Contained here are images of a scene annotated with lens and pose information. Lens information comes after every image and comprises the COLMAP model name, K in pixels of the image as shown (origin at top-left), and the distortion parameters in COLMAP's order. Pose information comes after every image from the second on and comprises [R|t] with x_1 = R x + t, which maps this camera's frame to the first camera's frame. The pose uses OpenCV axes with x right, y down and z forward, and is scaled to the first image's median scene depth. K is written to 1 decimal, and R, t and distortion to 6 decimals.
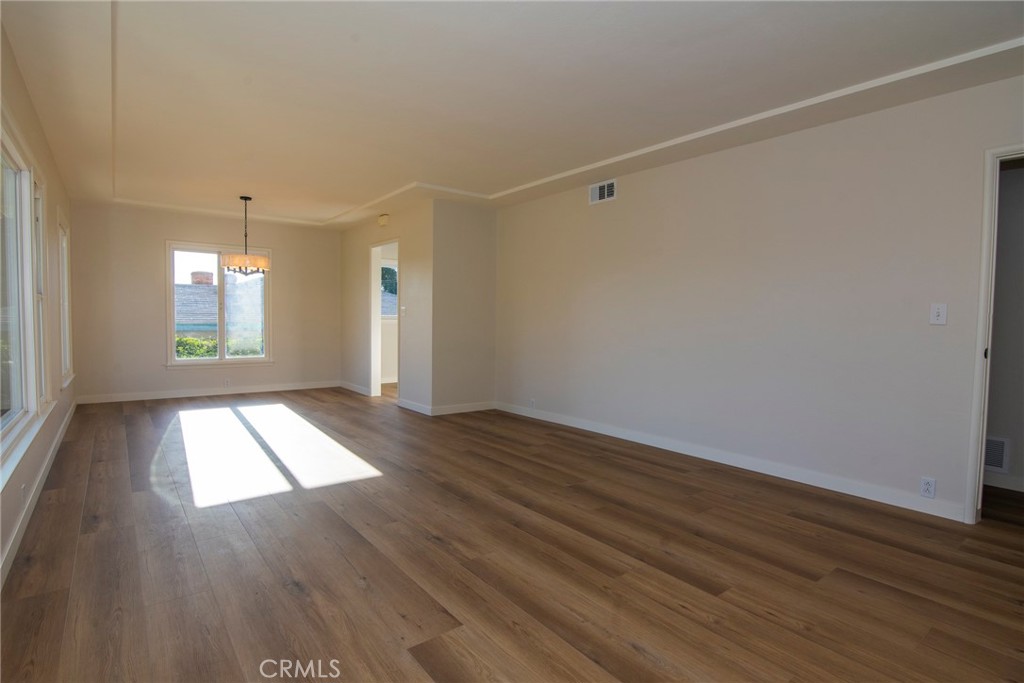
lens RADIAL K [[513.7, 0, 509.5], [0, 513.7, 342.3], [0, 0, 1]] dist [-0.027334, -0.000258]
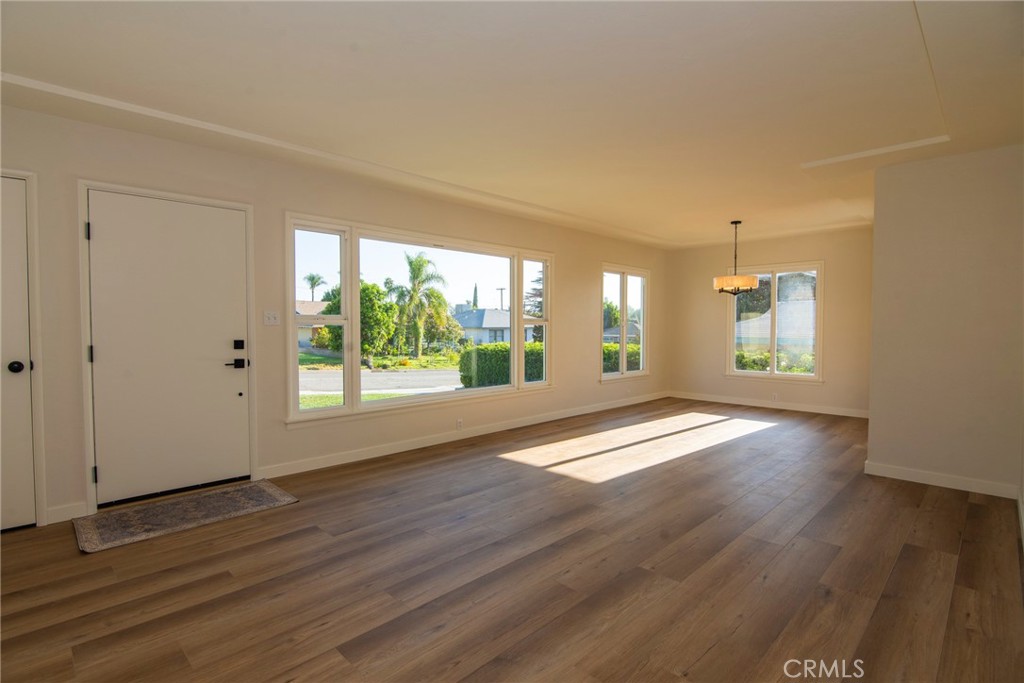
lens RADIAL K [[501.8, 0, 512.0], [0, 501.8, 341.5], [0, 0, 1]] dist [-0.018863, -0.000288]
pose [[0.128306, 0.017683, -0.991577, 0.852027], [-0.043823, 0.998965, 0.012144, -0.048924], [0.990766, 0.041896, 0.128948, 0.755809]]
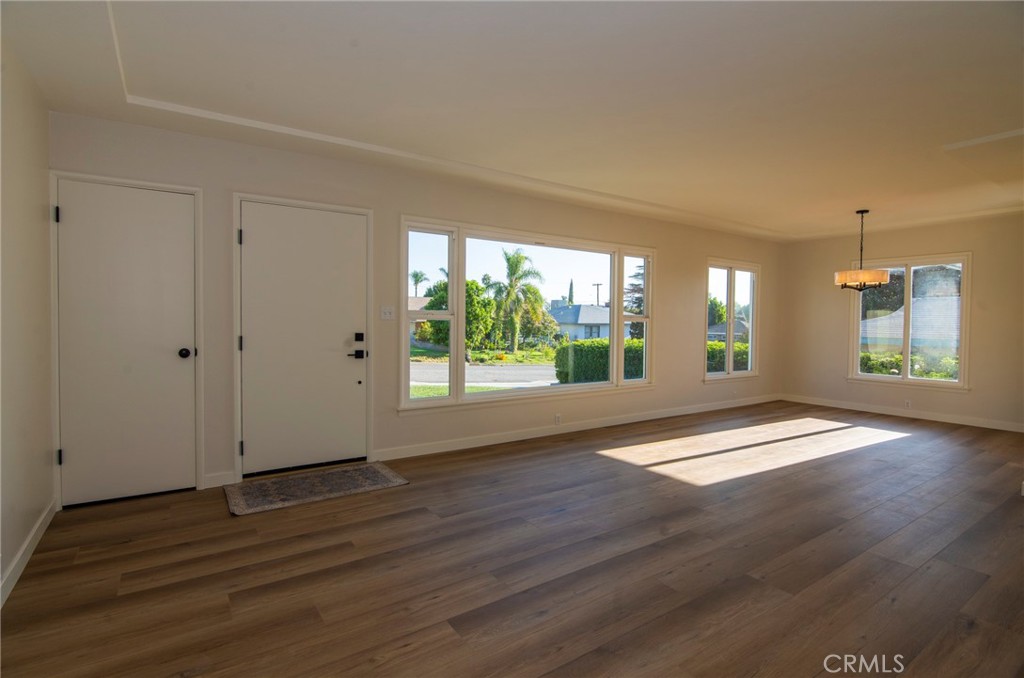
lens RADIAL K [[502.1, 0, 510.0], [0, 502.1, 334.1], [0, 0, 1]] dist [-0.019375, -0.000134]
pose [[-0.063338, 0.012050, -0.997919, 0.872396], [-0.056002, 0.998309, 0.015609, -0.048821], [0.996420, 0.056874, -0.062556, 0.739736]]
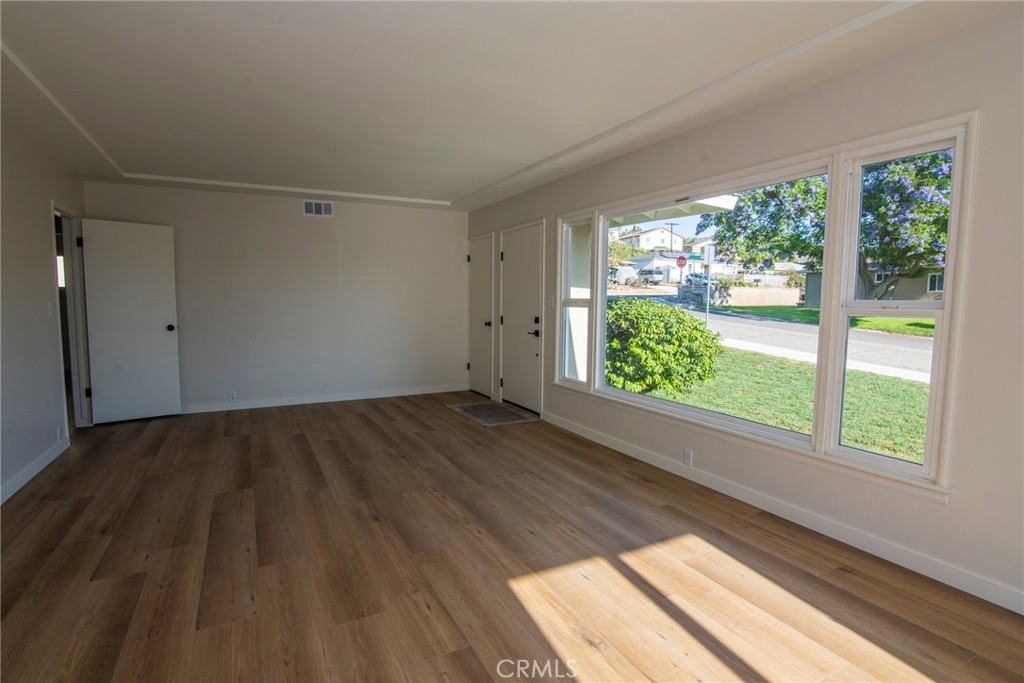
lens RADIAL K [[513.7, 0, 509.5], [0, 513.7, 342.3], [0, 0, 1]] dist [-0.027334, -0.000258]
pose [[-0.983222, -0.036535, 0.178715, -0.590001], [-0.012843, 0.991171, 0.131970, -0.150718], [-0.181959, 0.127460, -0.975010, 1.962433]]
